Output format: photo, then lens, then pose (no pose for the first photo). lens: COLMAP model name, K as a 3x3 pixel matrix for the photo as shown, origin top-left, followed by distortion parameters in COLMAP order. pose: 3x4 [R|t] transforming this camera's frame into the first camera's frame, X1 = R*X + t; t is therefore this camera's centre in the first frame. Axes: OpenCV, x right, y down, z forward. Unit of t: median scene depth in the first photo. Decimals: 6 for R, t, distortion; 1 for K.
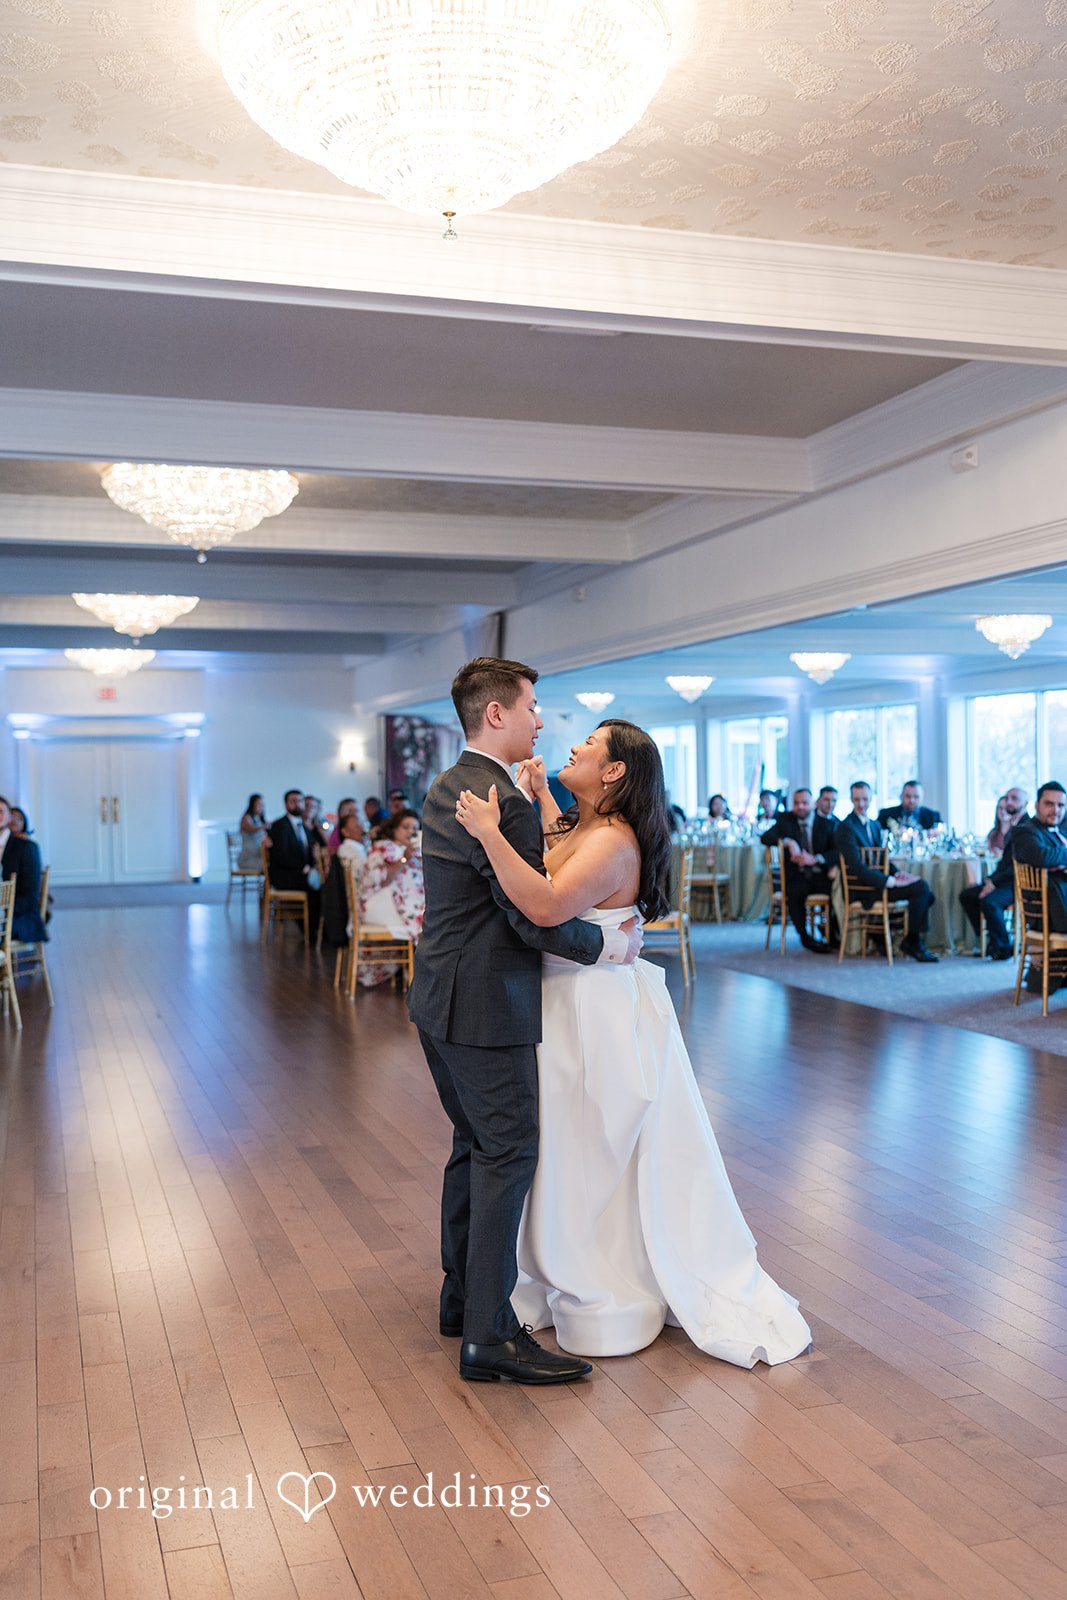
lens RADIAL K [[1562.2, 0, 533.5], [0, 1562.2, 800.0], [0, 0, 1]] dist [-0.000119, -0.002855]
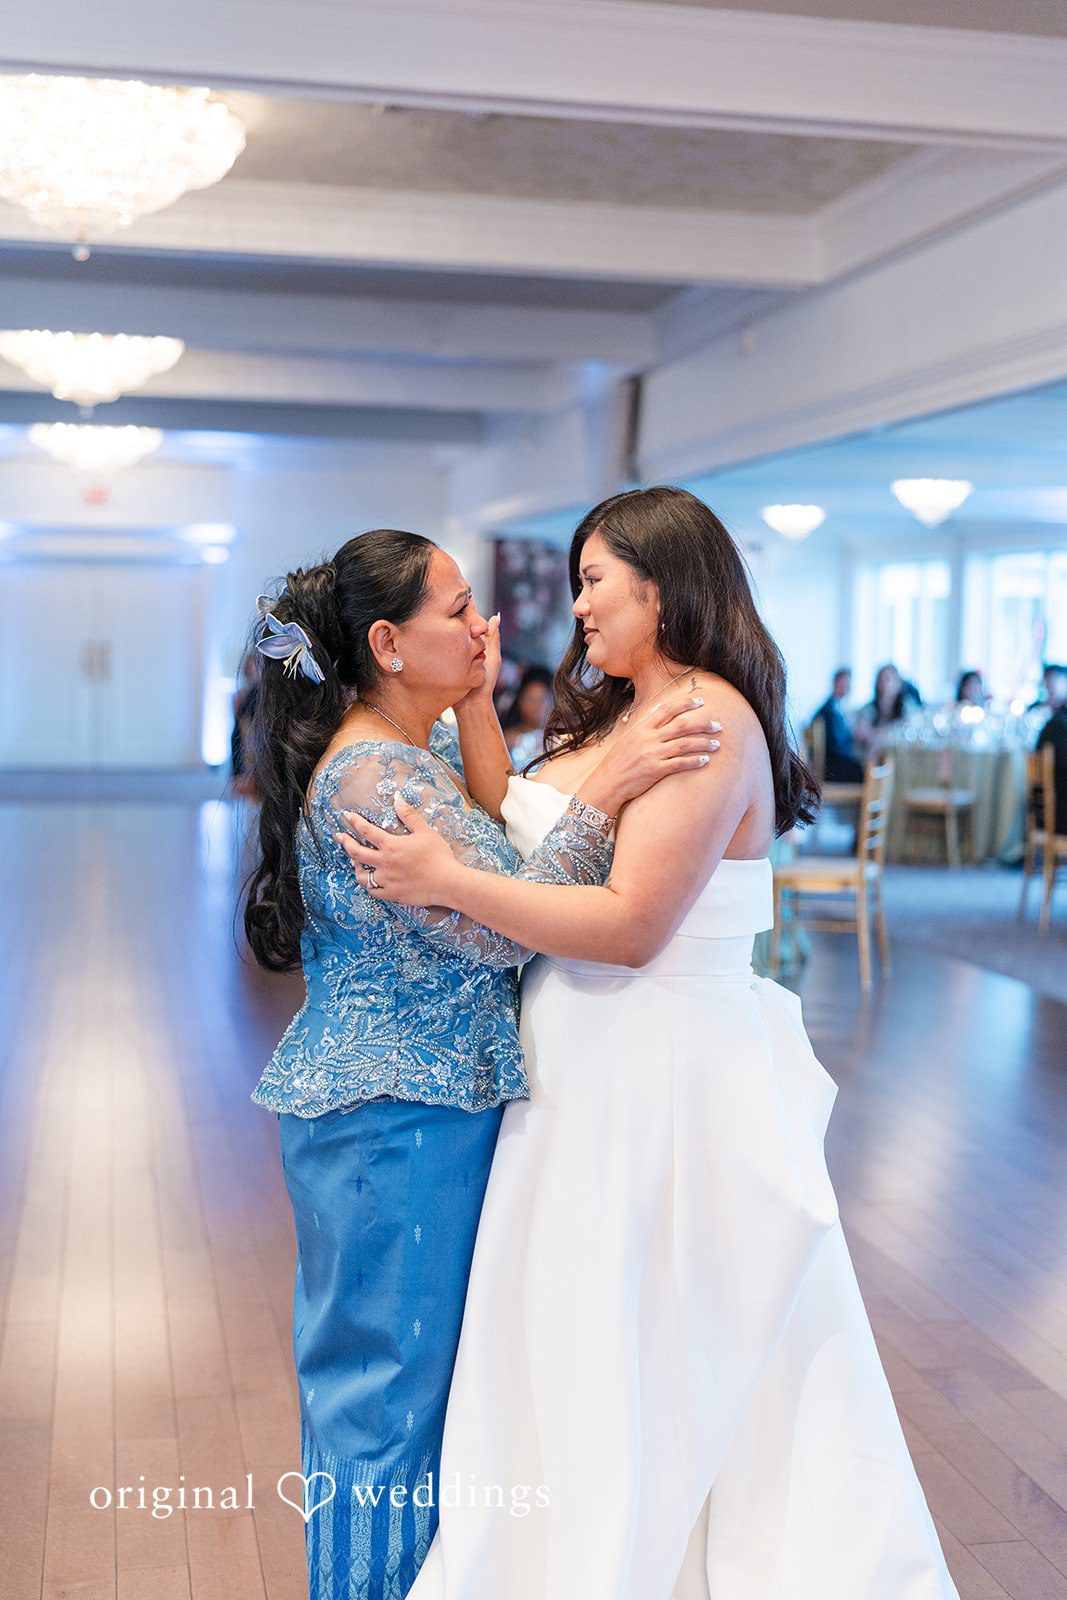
lens RADIAL K [[2070.4, 0, 533.5], [0, 2070.4, 800.0], [0, 0, 1]] dist [-0.012471, 0.001480]
pose [[0.993953, 0.038077, -0.102996, 0.034406], [-0.031109, 0.997171, 0.068427, -0.002714], [0.105311, -0.064809, 0.992325, 0.140373]]
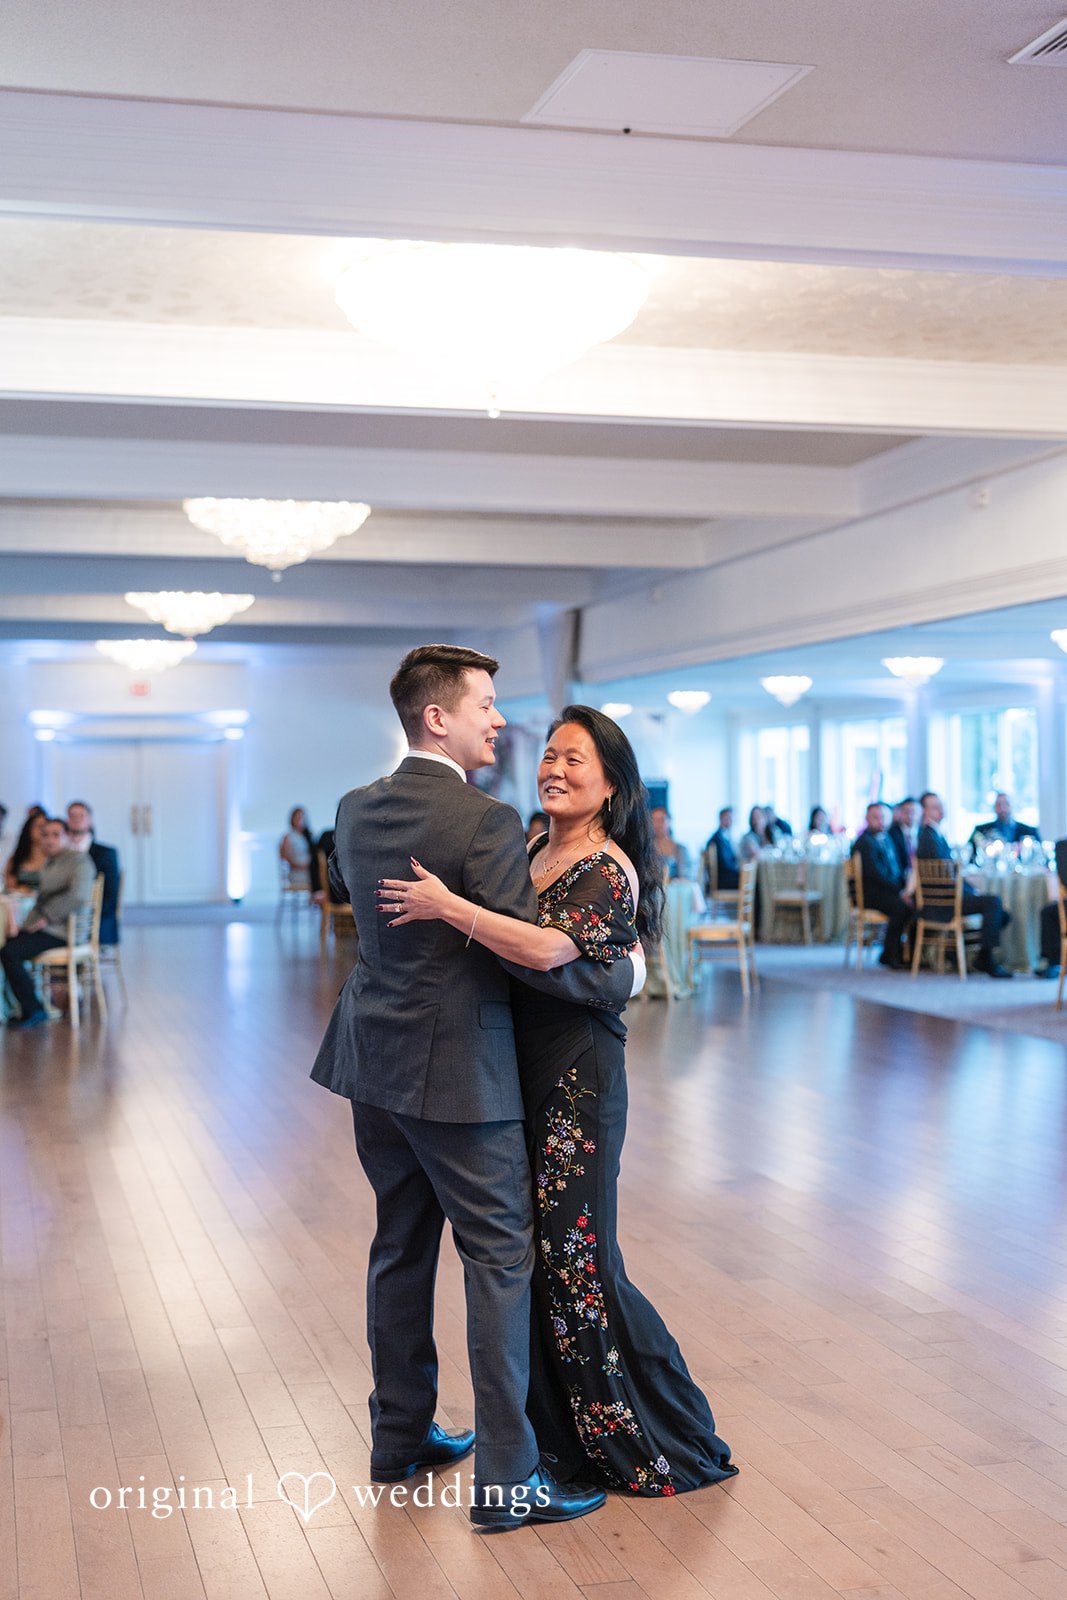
lens RADIAL K [[2070.4, 0, 533.5], [0, 2070.4, 800.0], [0, 0, 1]] dist [-0.012471, 0.001480]
pose [[0.998396, 0.005823, -0.056317, 0.025161], [-0.006222, 0.999957, -0.006924, 0.002047], [0.056274, 0.007263, 0.998389, -0.242718]]
